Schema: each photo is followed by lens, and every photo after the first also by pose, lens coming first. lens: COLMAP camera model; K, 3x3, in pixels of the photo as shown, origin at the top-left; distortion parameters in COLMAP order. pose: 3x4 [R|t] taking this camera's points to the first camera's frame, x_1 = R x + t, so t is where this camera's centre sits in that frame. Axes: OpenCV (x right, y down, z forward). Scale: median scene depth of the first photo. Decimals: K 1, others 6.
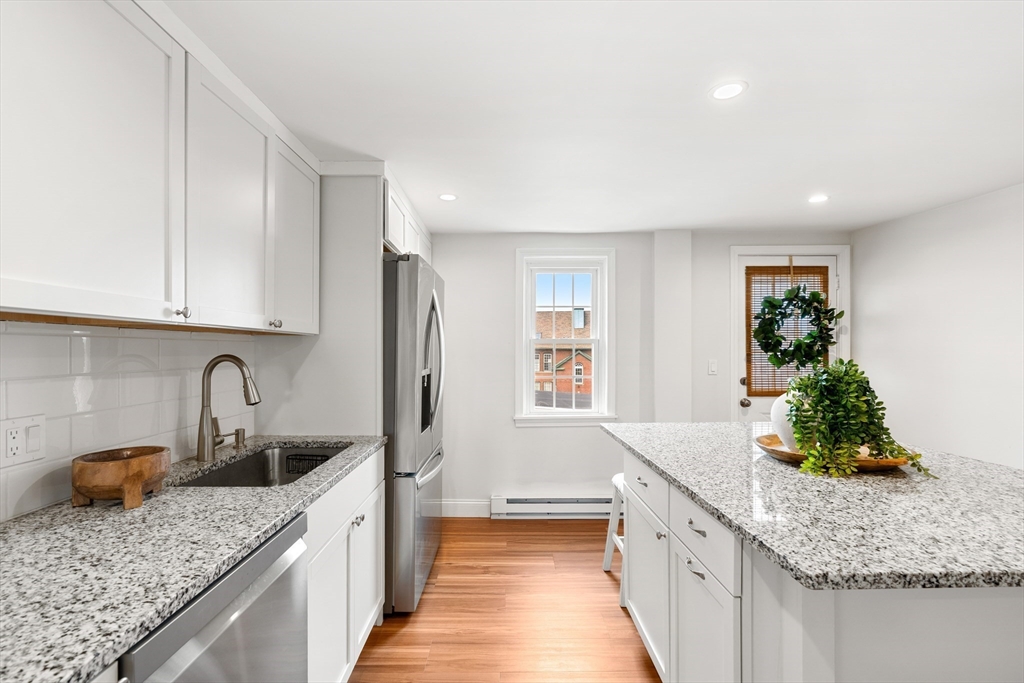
lens RADIAL K [[463.6, 0, 513.1], [0, 463.6, 351.0], [0, 0, 1]] dist [-0.003673, -0.000056]
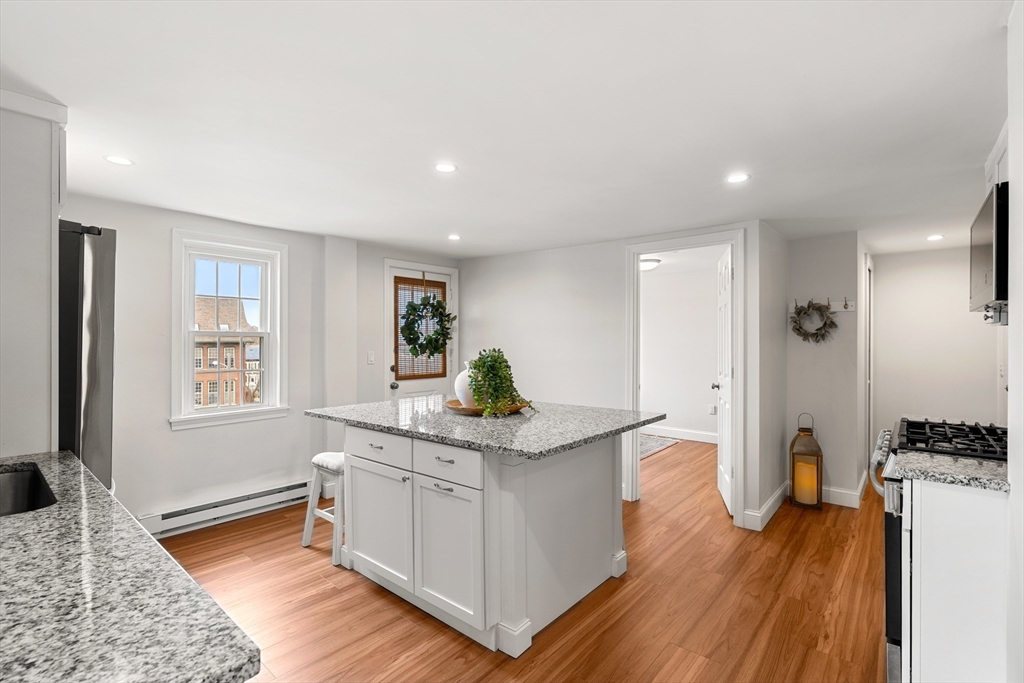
lens RADIAL K [[462.6, 0, 511.8], [0, 462.6, 344.5], [0, 0, 1]] dist [-0.003085, 0.000092]
pose [[0.665751, -0.001575, 0.746173, -0.221568], [0.001951, 0.999998, 0.000371, 0.001216], [-0.746172, 0.001209, 0.665753, -0.064009]]
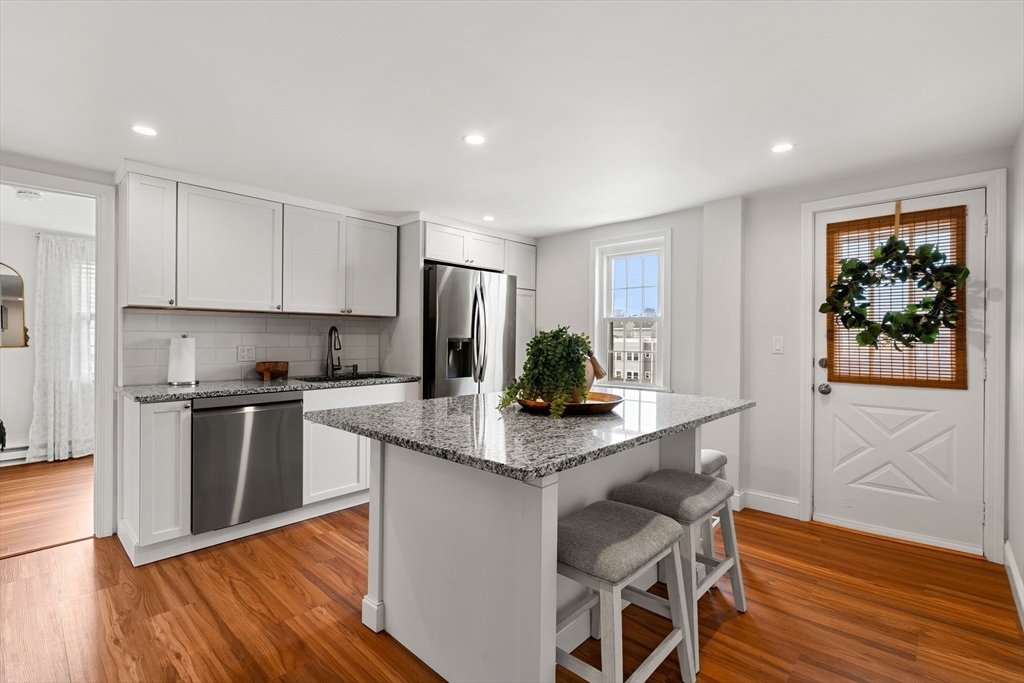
lens RADIAL K [[461.7, 0, 517.3], [0, 461.7, 335.7], [0, 0, 1]] dist [-0.006031, -0.000165]
pose [[0.722804, 0.005027, -0.691035, 0.694107], [-0.008120, 0.999966, -0.001219, 0.022789], [0.691006, 0.006492, 0.722820, 0.025820]]
